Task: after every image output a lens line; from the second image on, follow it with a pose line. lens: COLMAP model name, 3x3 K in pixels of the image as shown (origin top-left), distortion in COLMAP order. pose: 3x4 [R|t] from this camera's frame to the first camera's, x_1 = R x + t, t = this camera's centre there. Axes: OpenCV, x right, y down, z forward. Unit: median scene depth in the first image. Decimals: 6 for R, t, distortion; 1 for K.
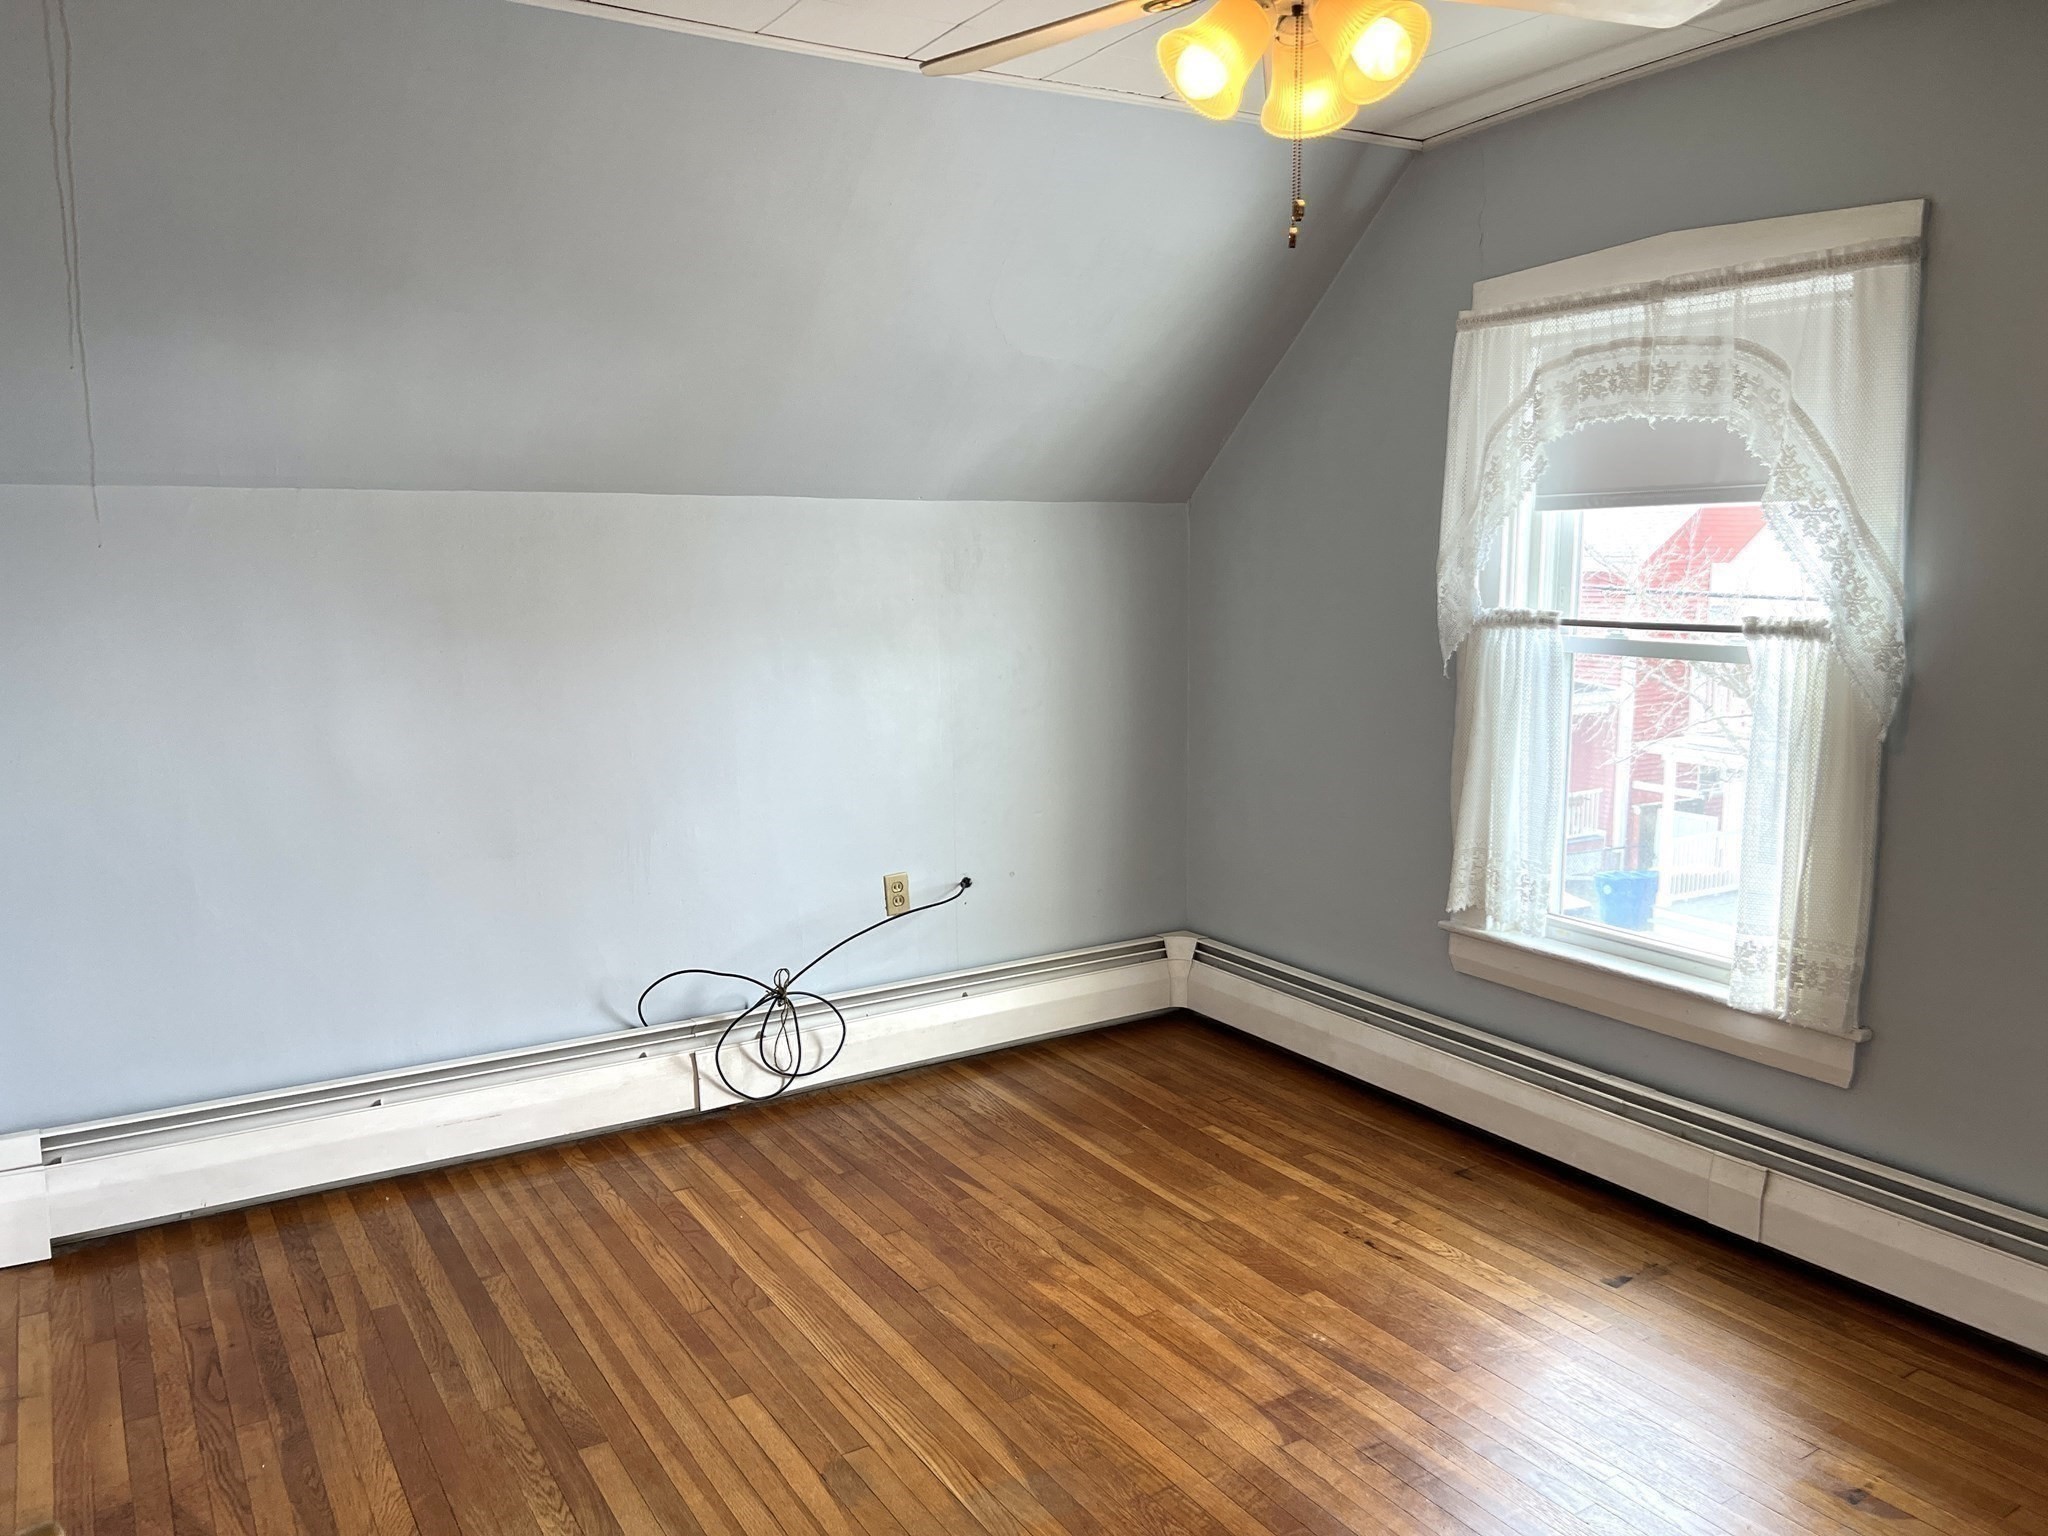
lens RADIAL K [[1536.9, 0, 1019.8], [0, 1536.9, 772.3], [0, 0, 1]] dist [0.055742, -0.058824]
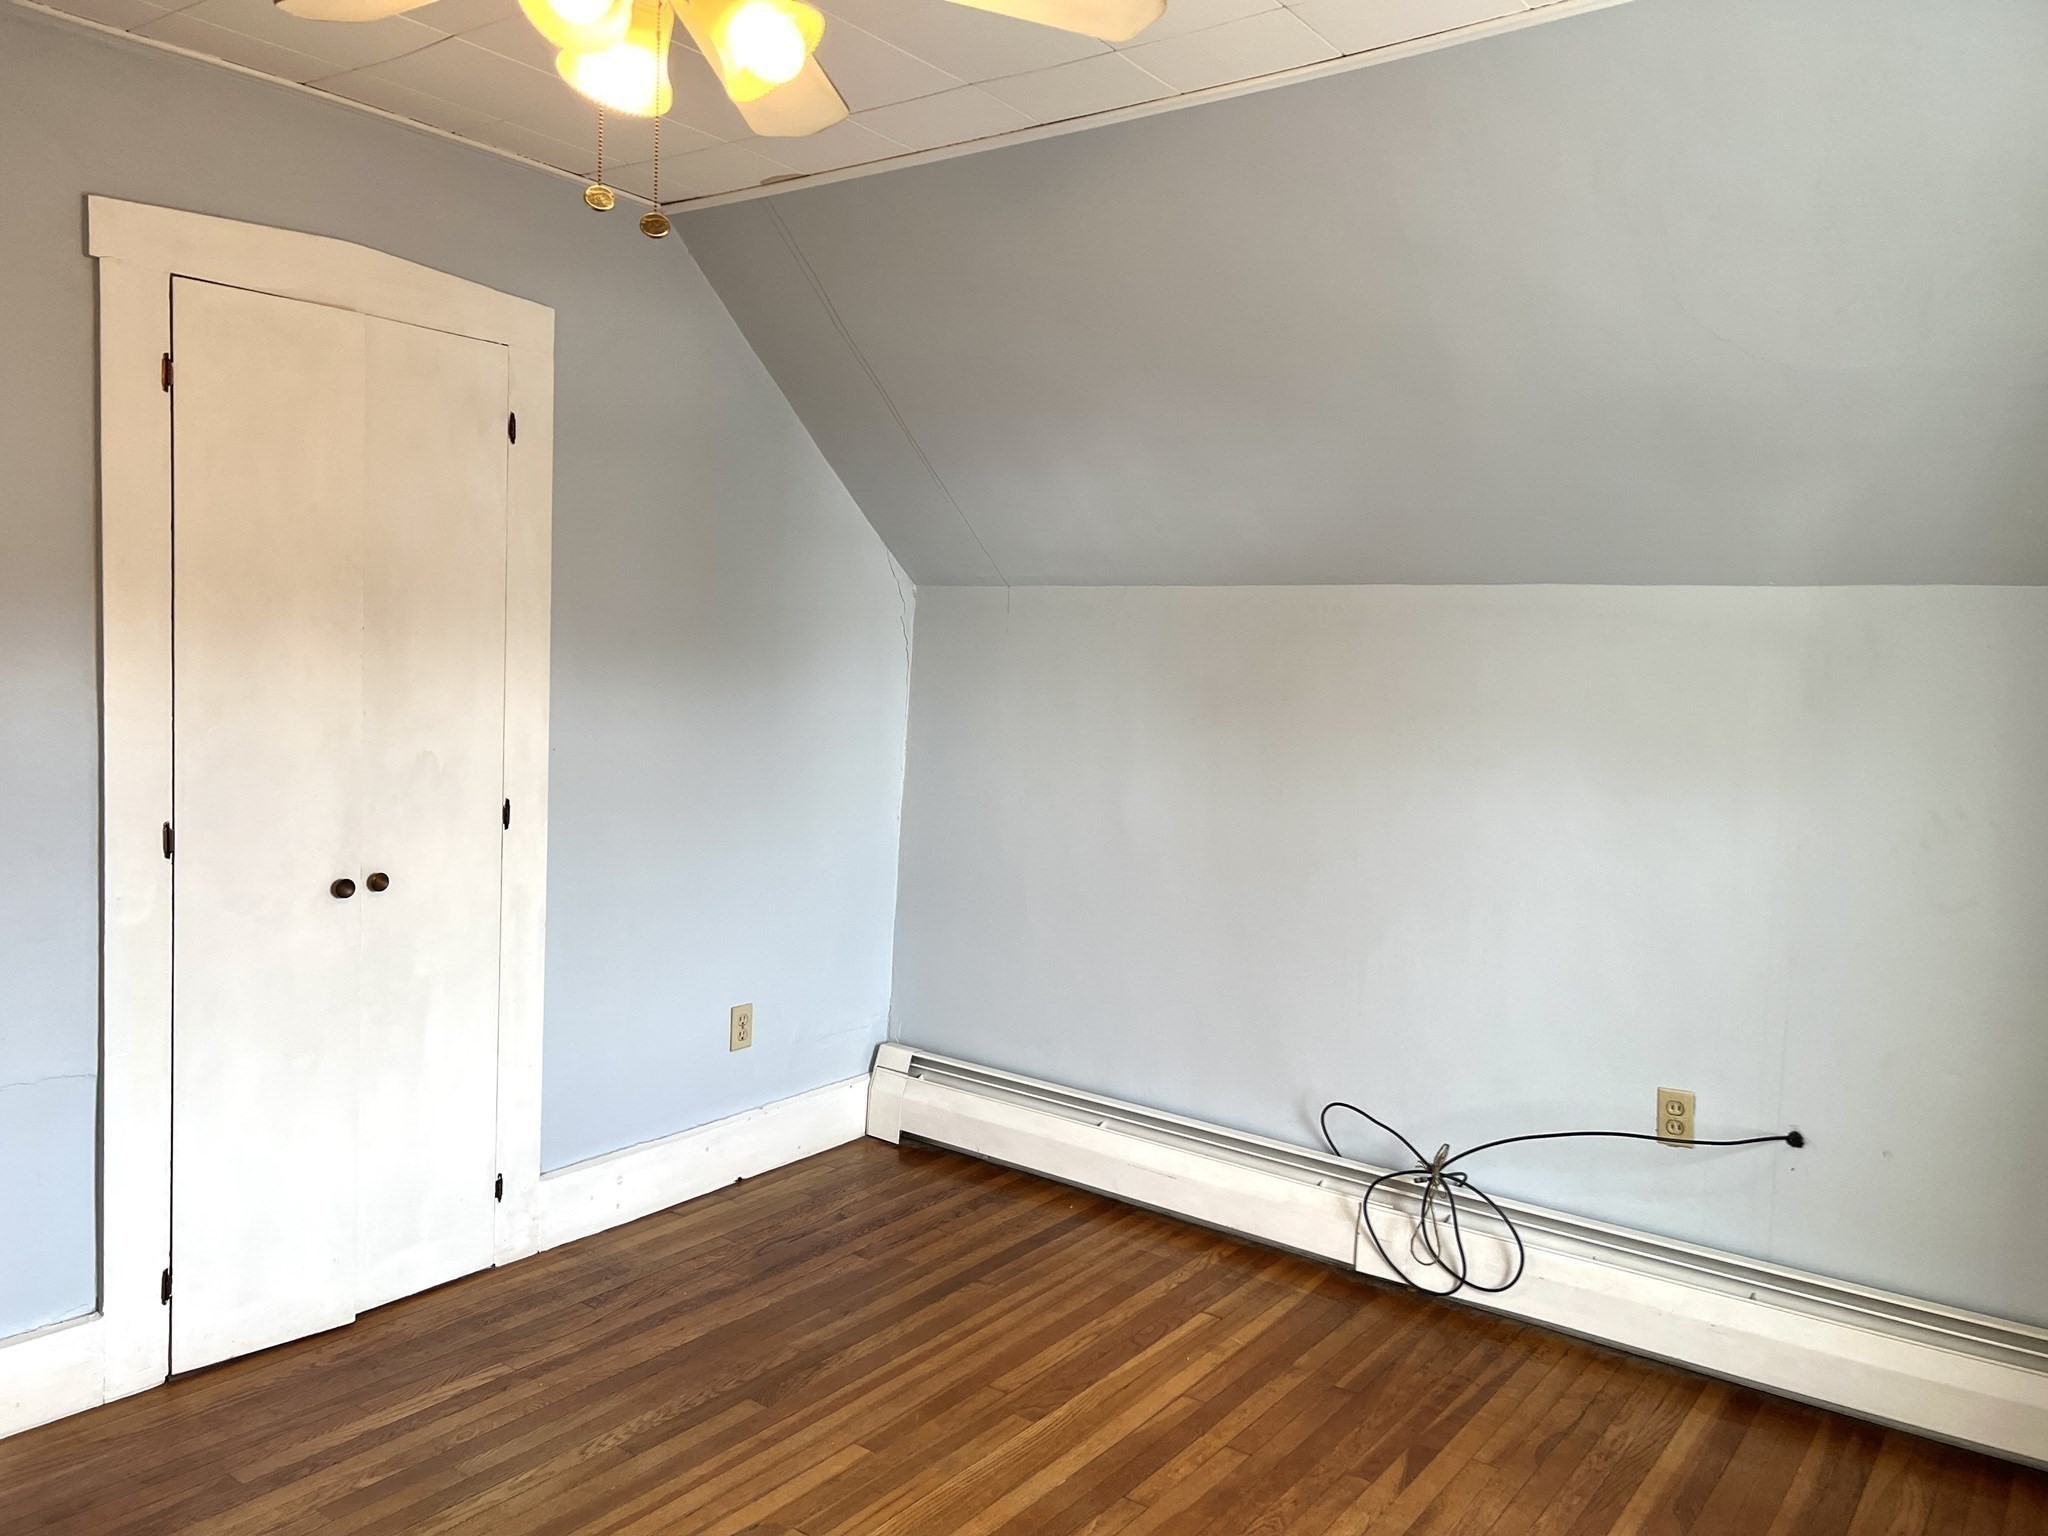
lens RADIAL K [[1536.9, 0, 1028.3], [0, 1536.9, 758.3], [0, 0, 1]] dist [0.055742, -0.058824]
pose [[0.359531, 0.083769, -0.929365, 0.582159], [-0.174080, 0.984499, 0.021395, -0.061909], [0.916752, 0.154092, 0.368541, 0.502225]]
